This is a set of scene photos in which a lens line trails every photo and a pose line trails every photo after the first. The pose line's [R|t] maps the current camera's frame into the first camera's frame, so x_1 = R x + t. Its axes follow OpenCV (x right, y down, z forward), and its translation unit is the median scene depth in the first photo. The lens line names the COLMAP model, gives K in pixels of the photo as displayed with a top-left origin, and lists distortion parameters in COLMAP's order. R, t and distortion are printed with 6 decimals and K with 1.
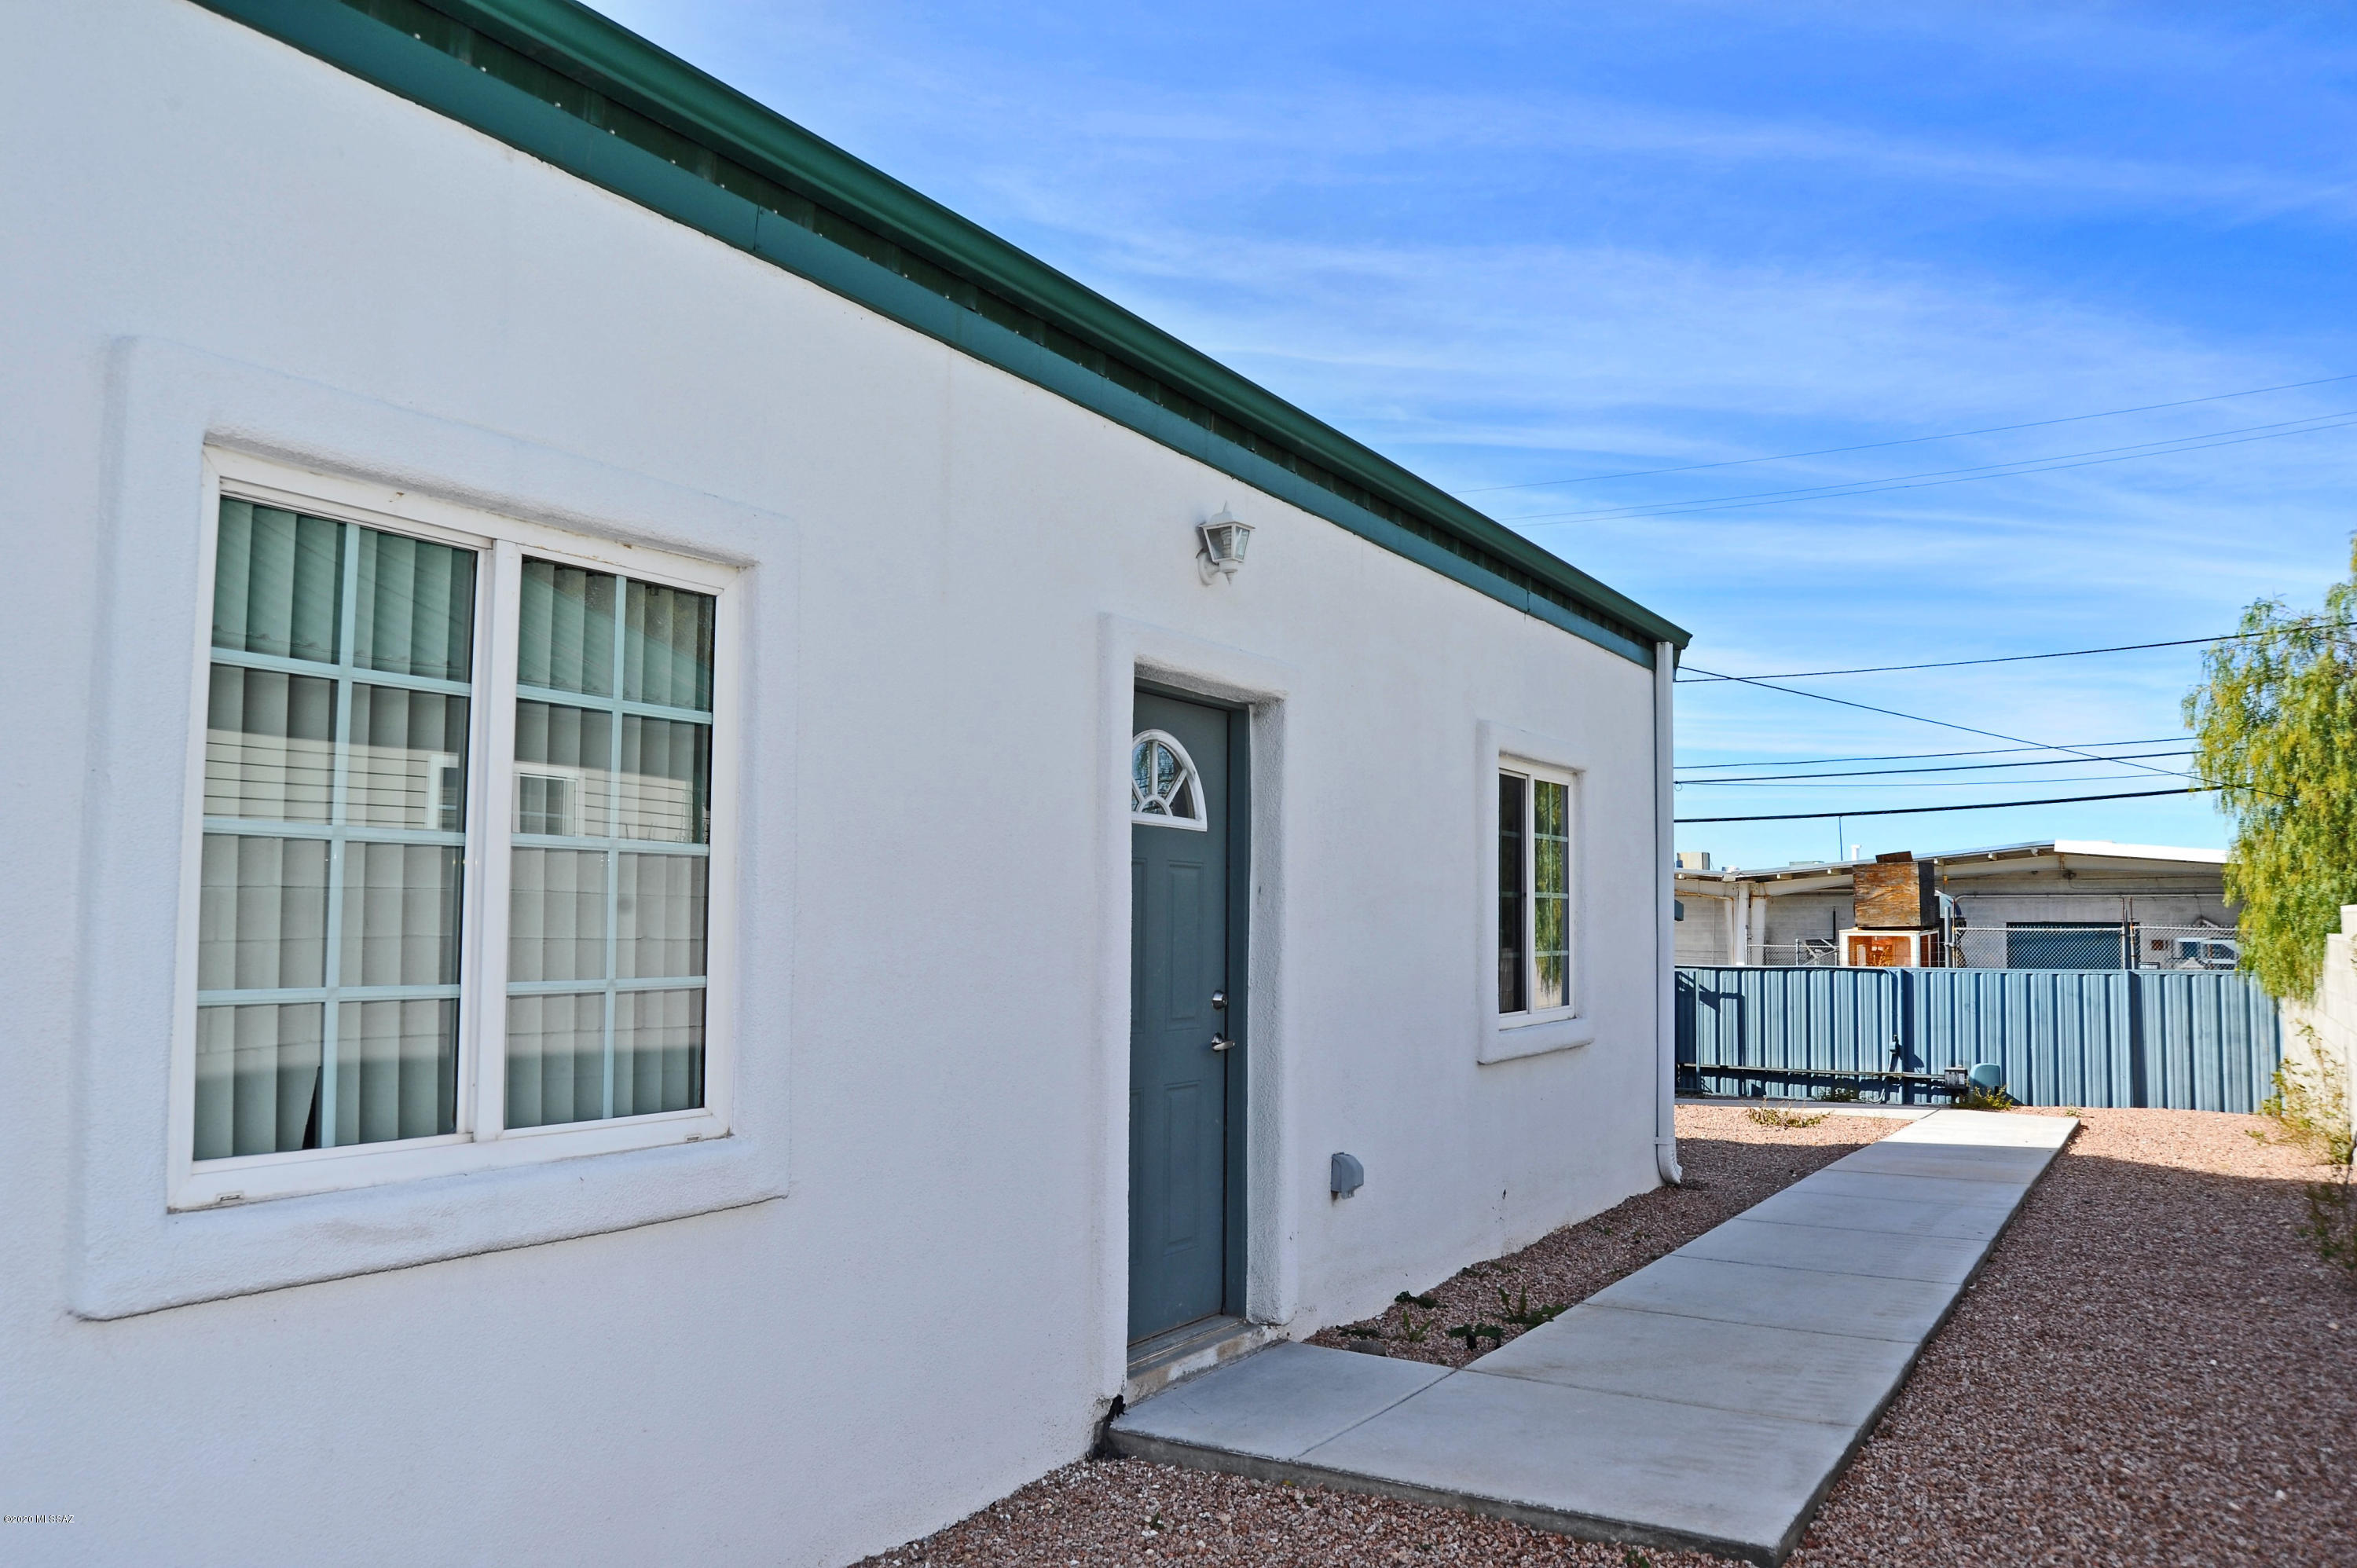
lens RADIAL K [[1716.3, 0, 1033.7], [0, 1716.3, 865.5], [0, 0, 1]] dist [-0.038536, -0.000320]
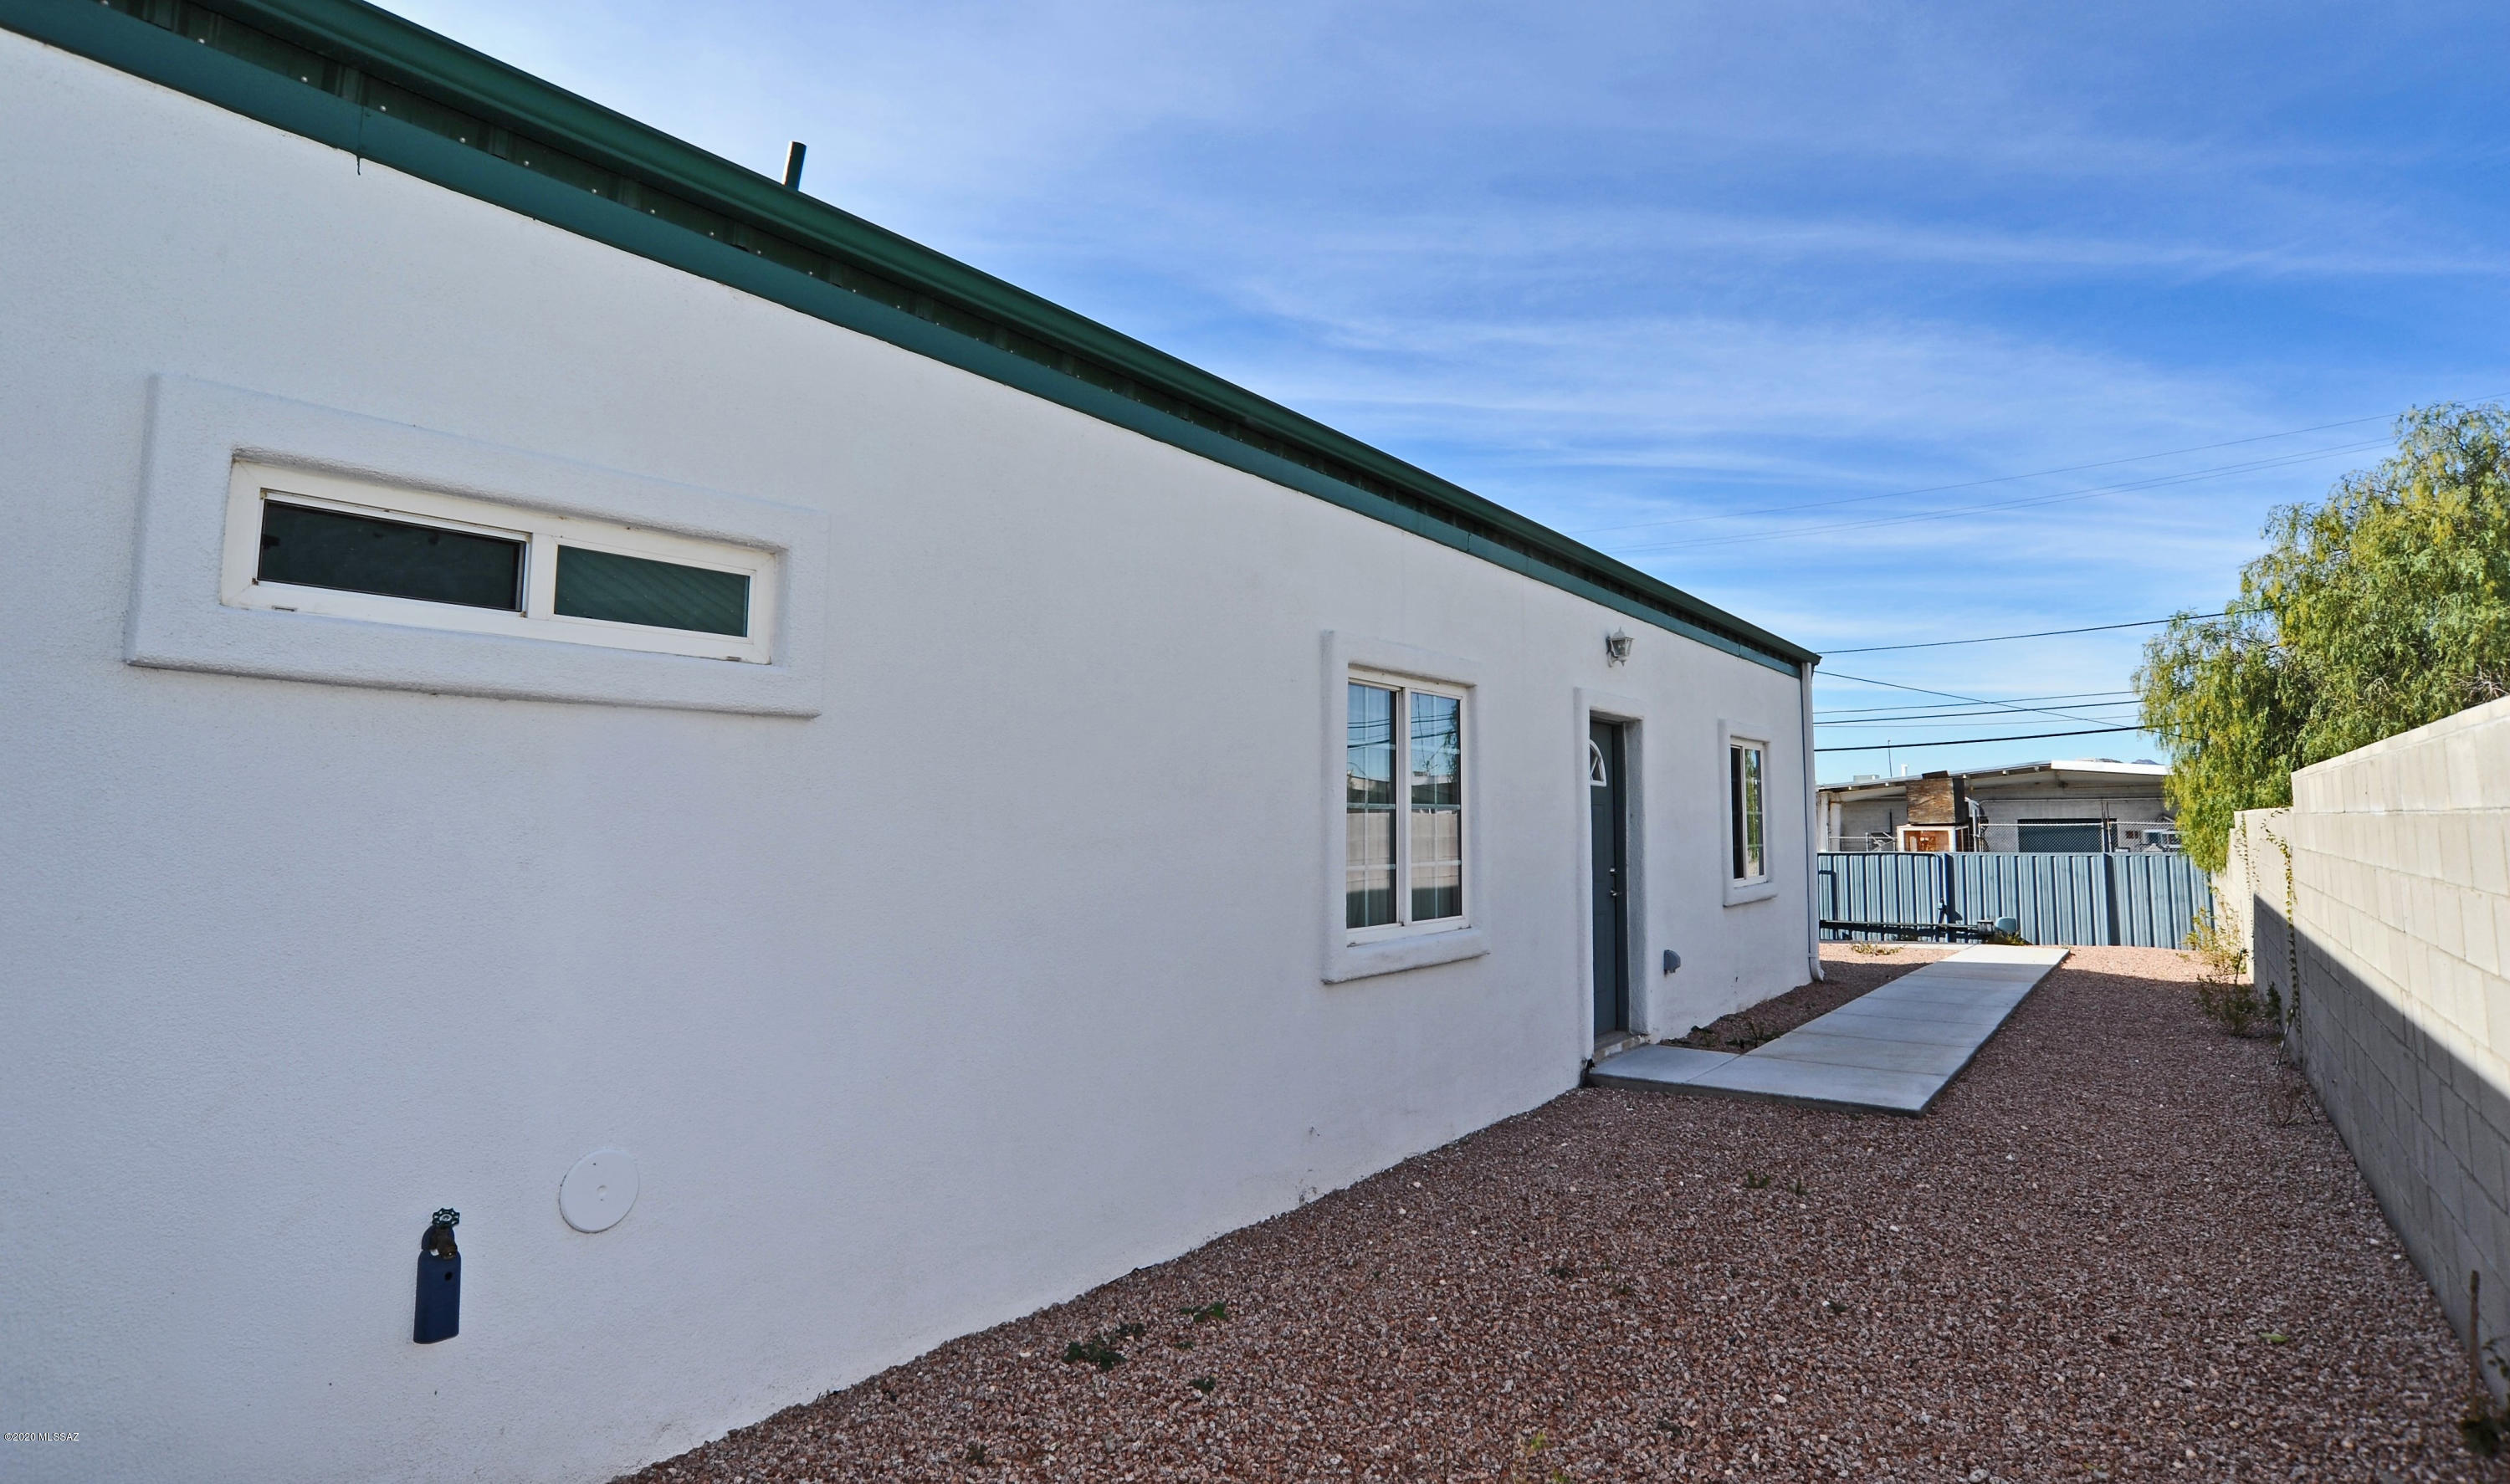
lens RADIAL K [[1275.9, 0, 1213.9], [0, 1275.9, 737.7], [0, 0, 1]] dist [-0.029385, -0.000223]
pose [[0.998914, -0.010526, -0.045387, -0.099705], [0.008979, 0.999376, -0.034171, -0.010486], [0.045719, 0.033726, 0.998385, -0.175372]]
